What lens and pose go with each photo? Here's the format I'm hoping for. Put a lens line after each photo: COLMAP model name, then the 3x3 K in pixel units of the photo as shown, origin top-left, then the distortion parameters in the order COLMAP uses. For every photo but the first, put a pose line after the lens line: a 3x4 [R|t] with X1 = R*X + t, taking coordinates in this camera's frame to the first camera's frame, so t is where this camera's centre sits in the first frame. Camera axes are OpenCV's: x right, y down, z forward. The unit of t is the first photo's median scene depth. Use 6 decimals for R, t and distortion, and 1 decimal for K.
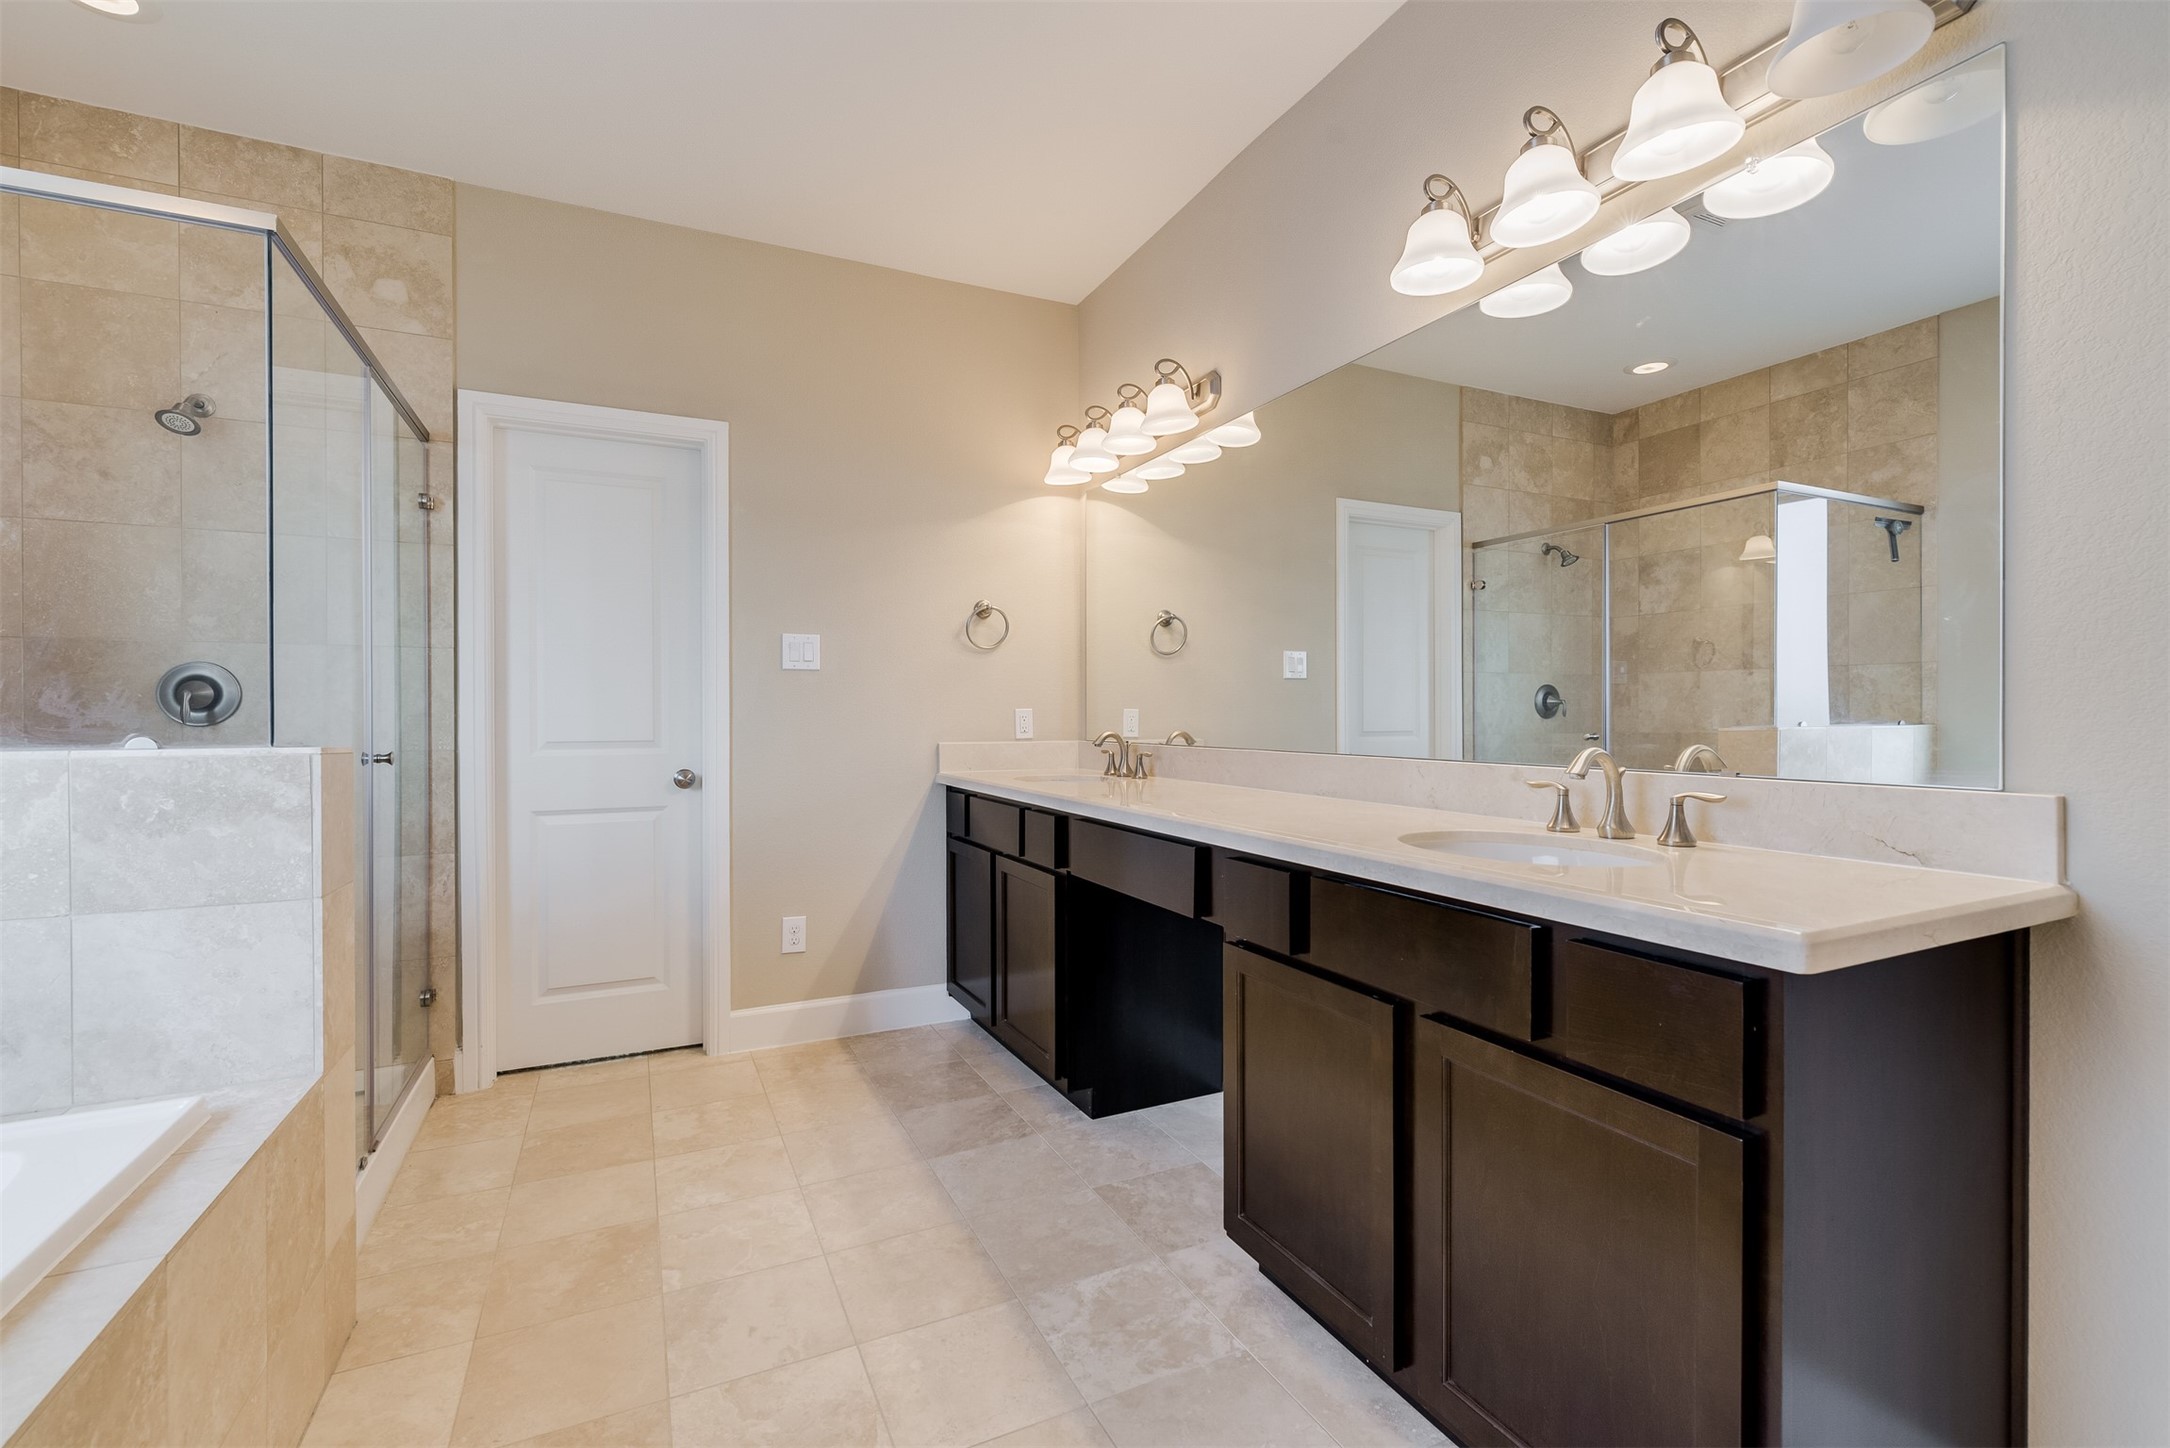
lens RADIAL K [[940.8, 0, 1080.0], [0, 940.8, 720.7], [0, 0, 1]] dist [0.006174, -0.001592]
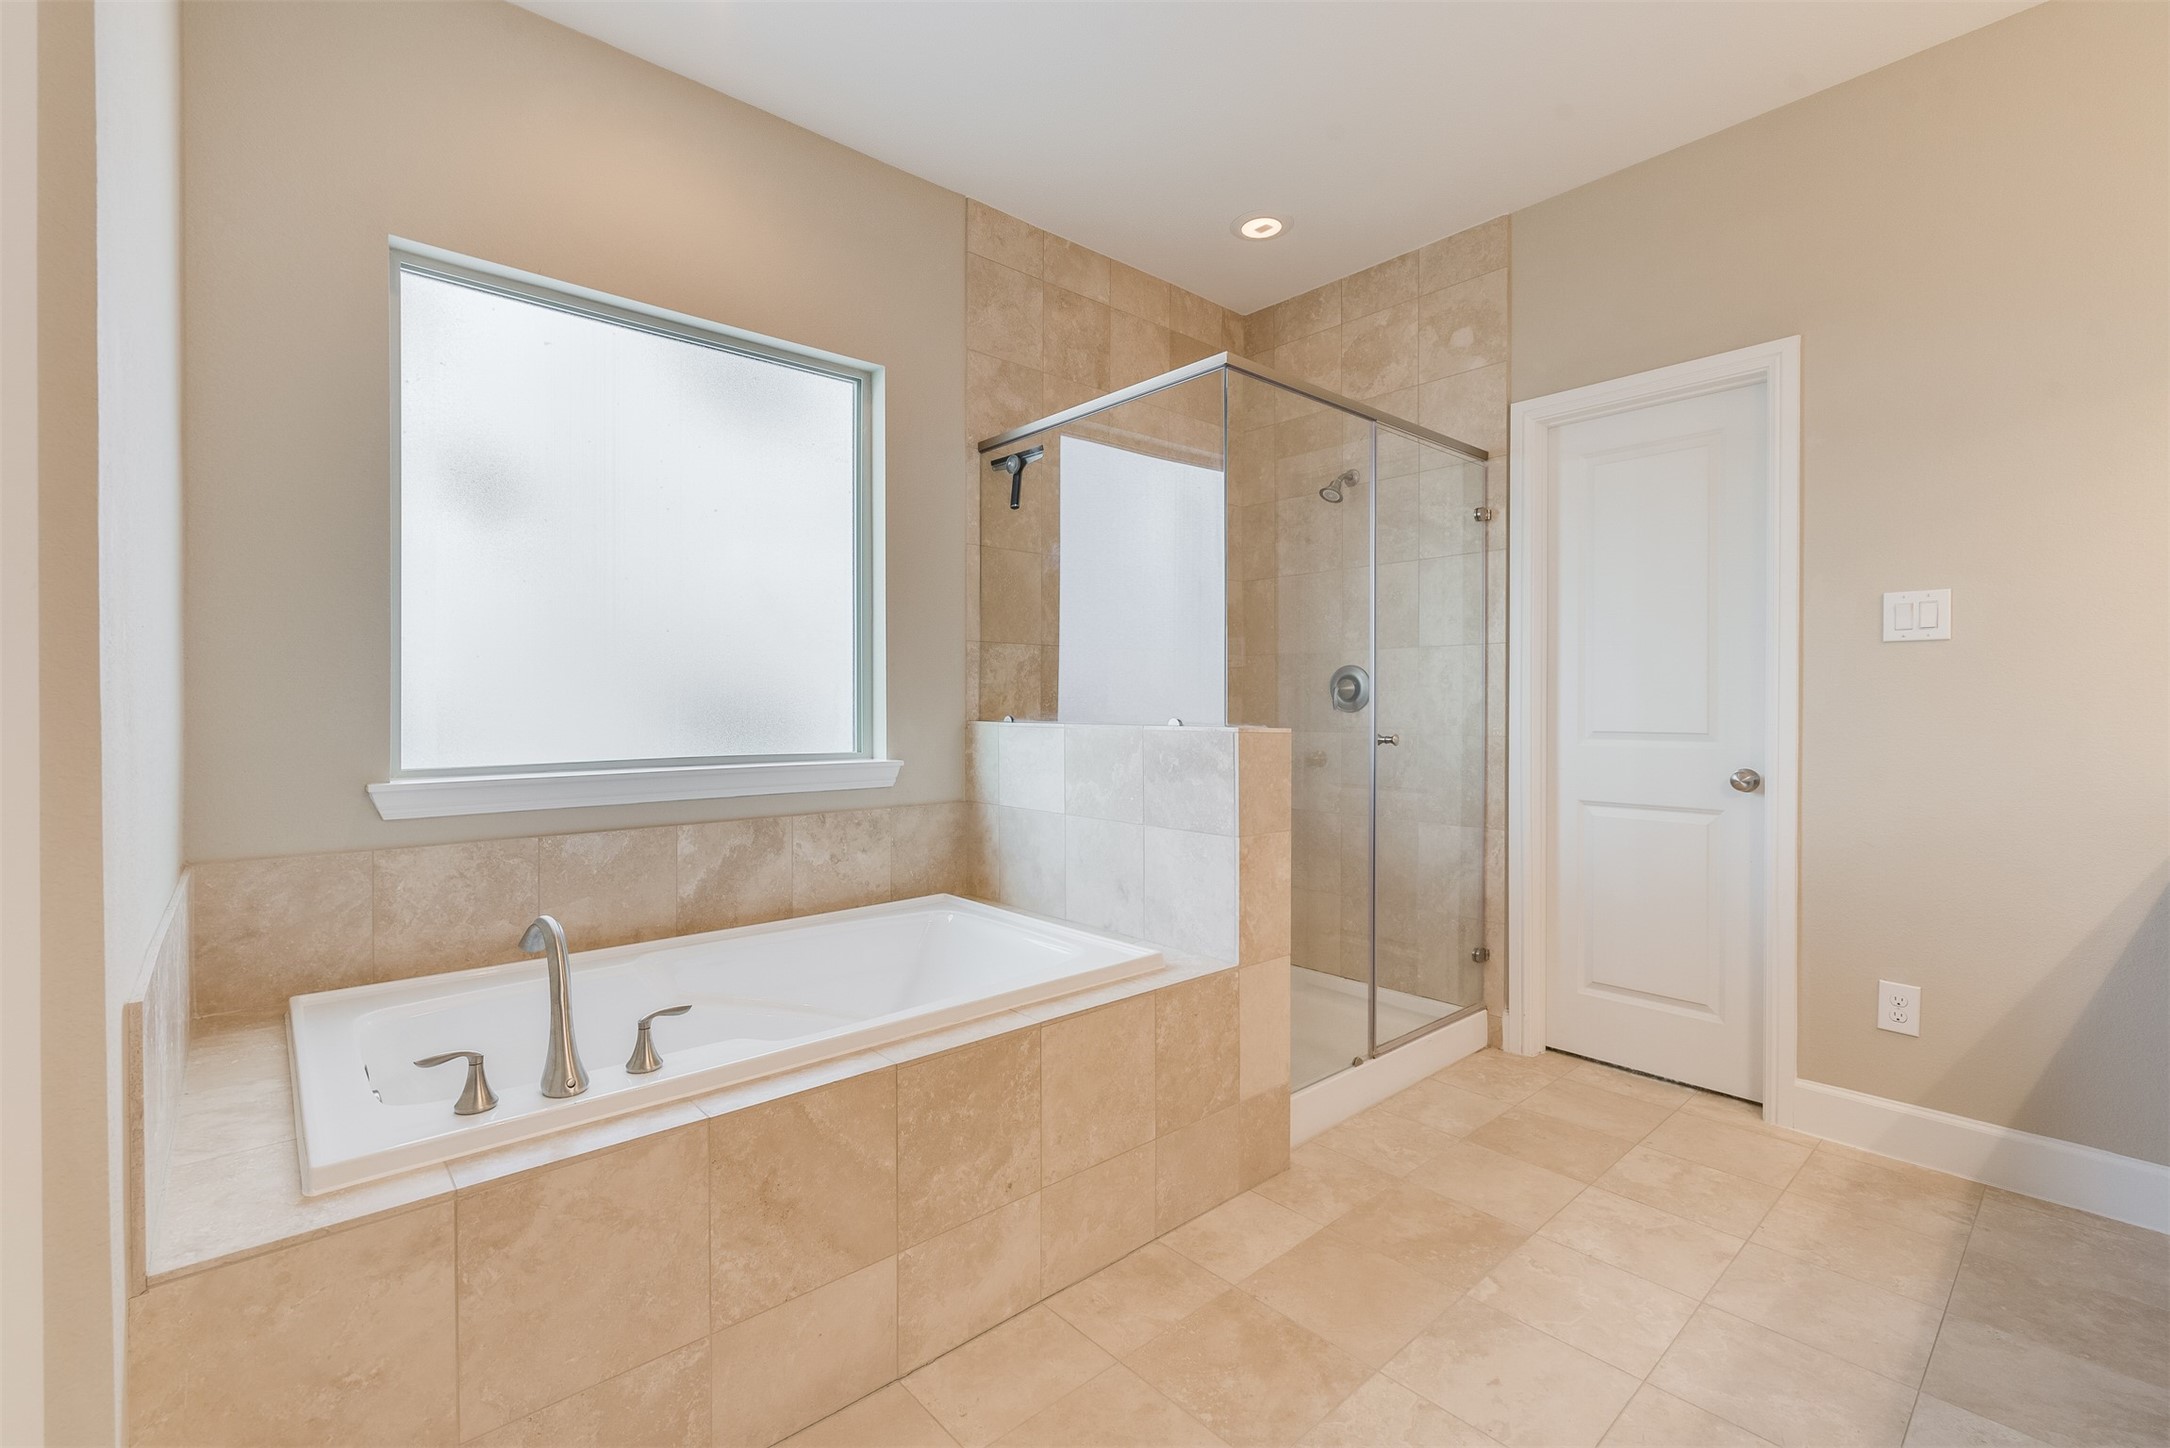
lens RADIAL K [[940.8, 0, 1071.3], [0, 940.8, 708.6], [0, 0, 1]] dist [0.006174, -0.001592]
pose [[0.277837, 0.005140, -0.960614, 0.249364], [-0.006018, 0.999975, 0.003610, -0.001480], [0.960609, 0.004778, 0.277862, 0.215992]]
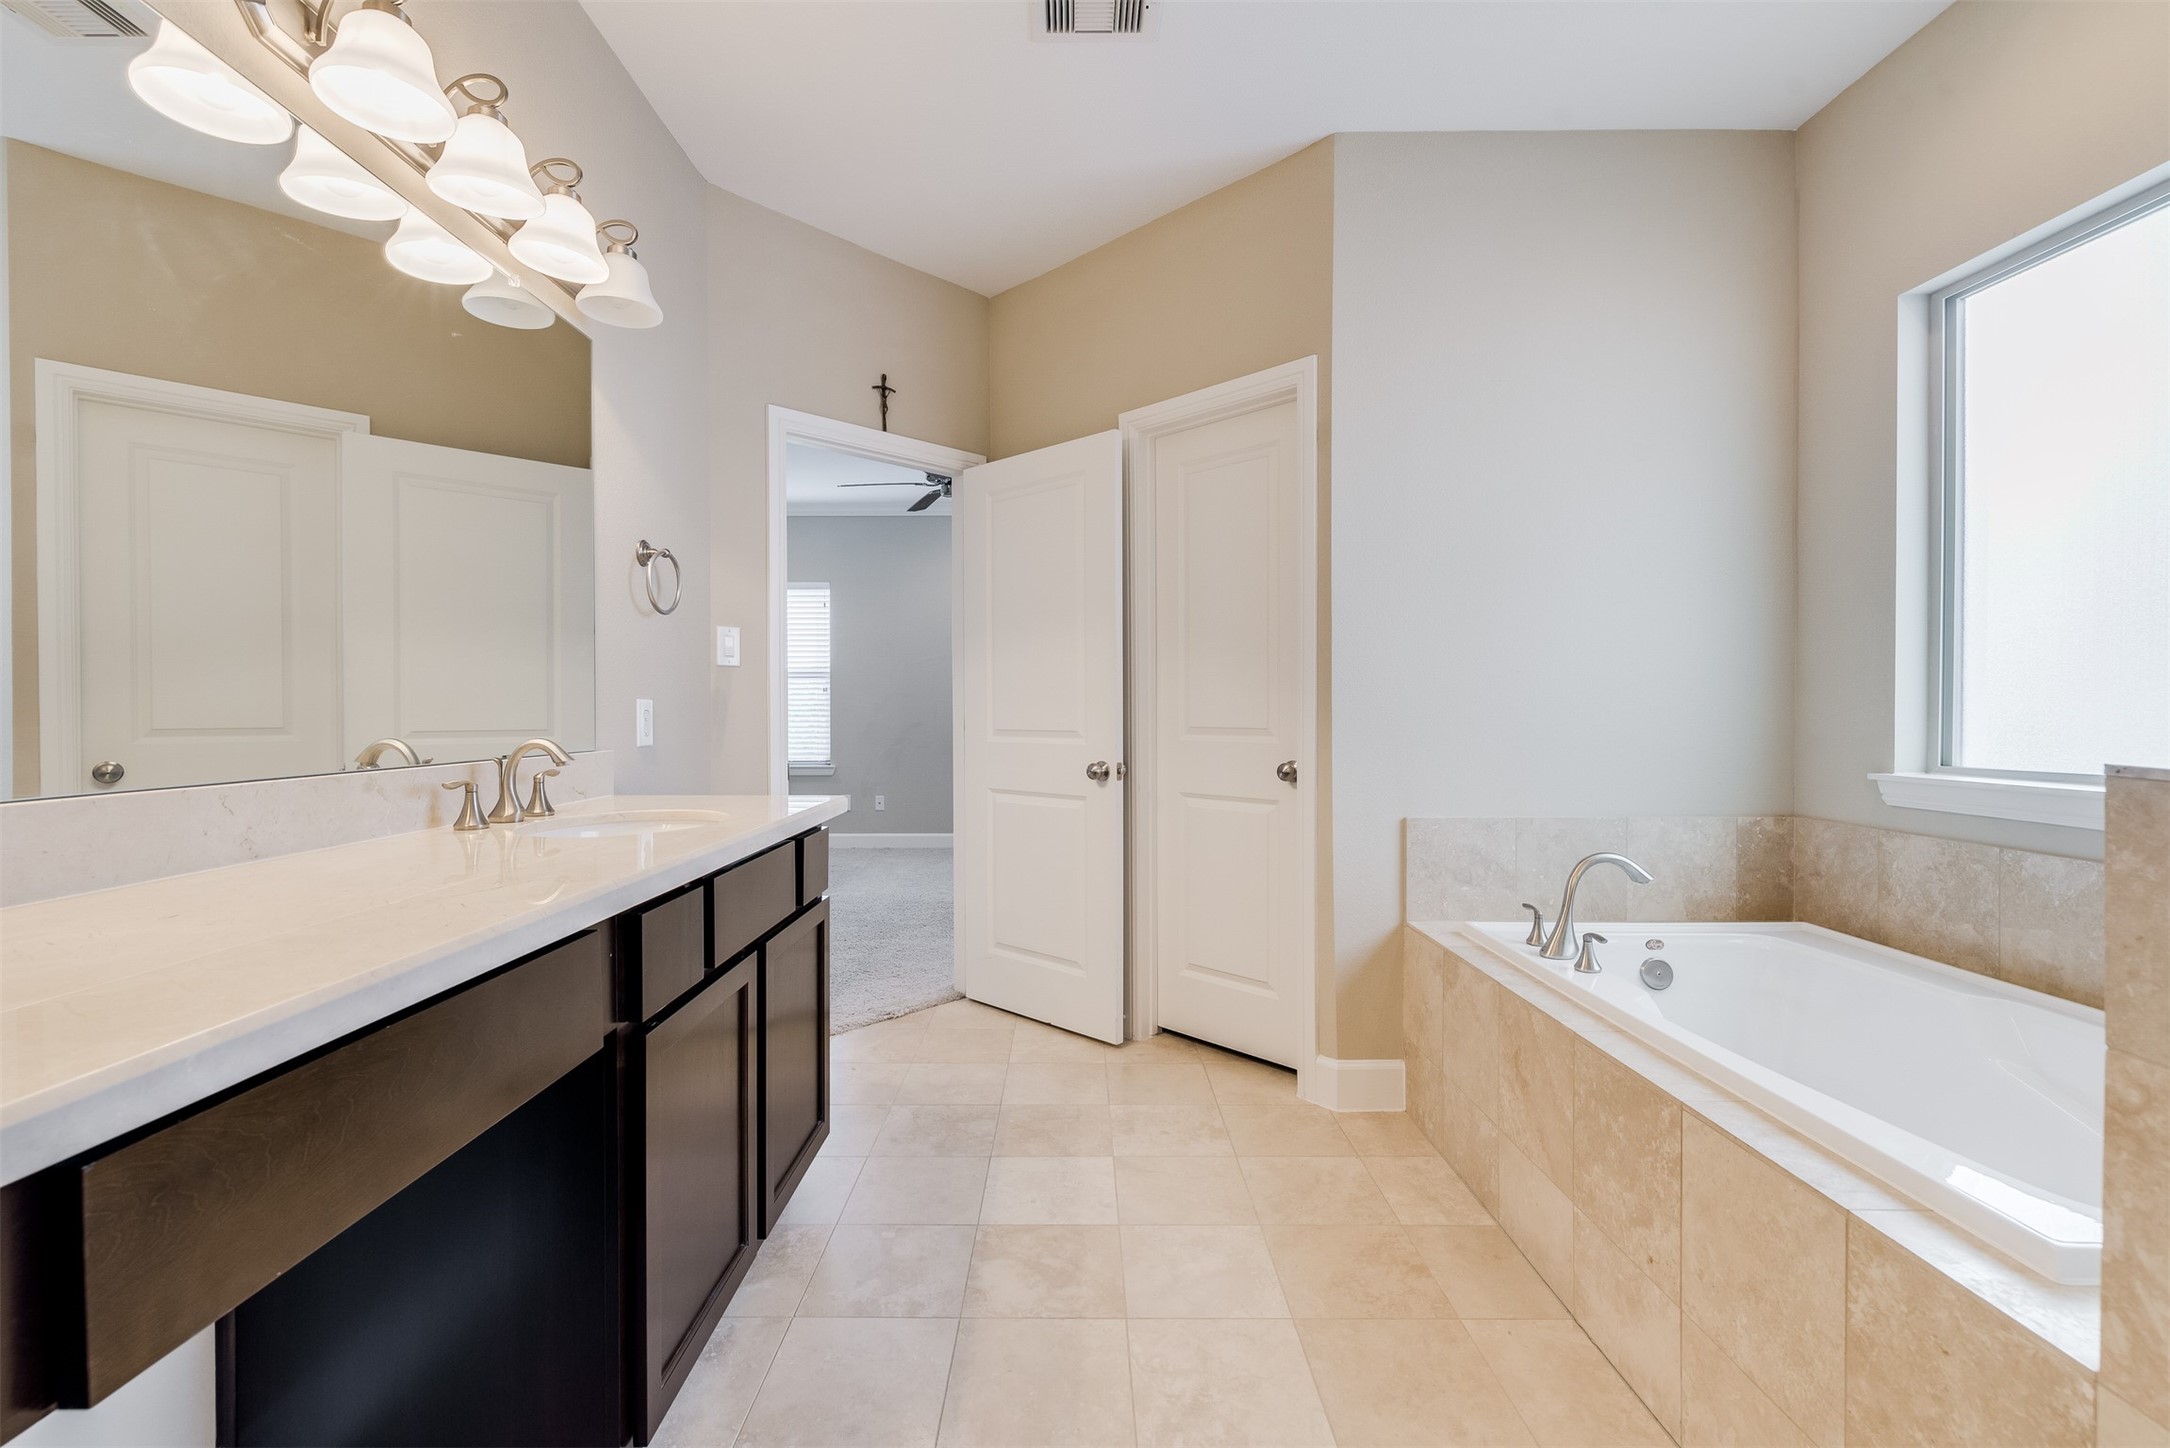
lens RADIAL K [[940.8, 0, 1079.5], [0, 940.8, 715.9], [0, 0, 1]] dist [0.006174, -0.001592]
pose [[-0.904919, -0.000599, 0.425584, -0.282633], [0.005013, 0.999915, 0.012066, -0.004021], [-0.425555, 0.013053, -0.904839, 0.965069]]
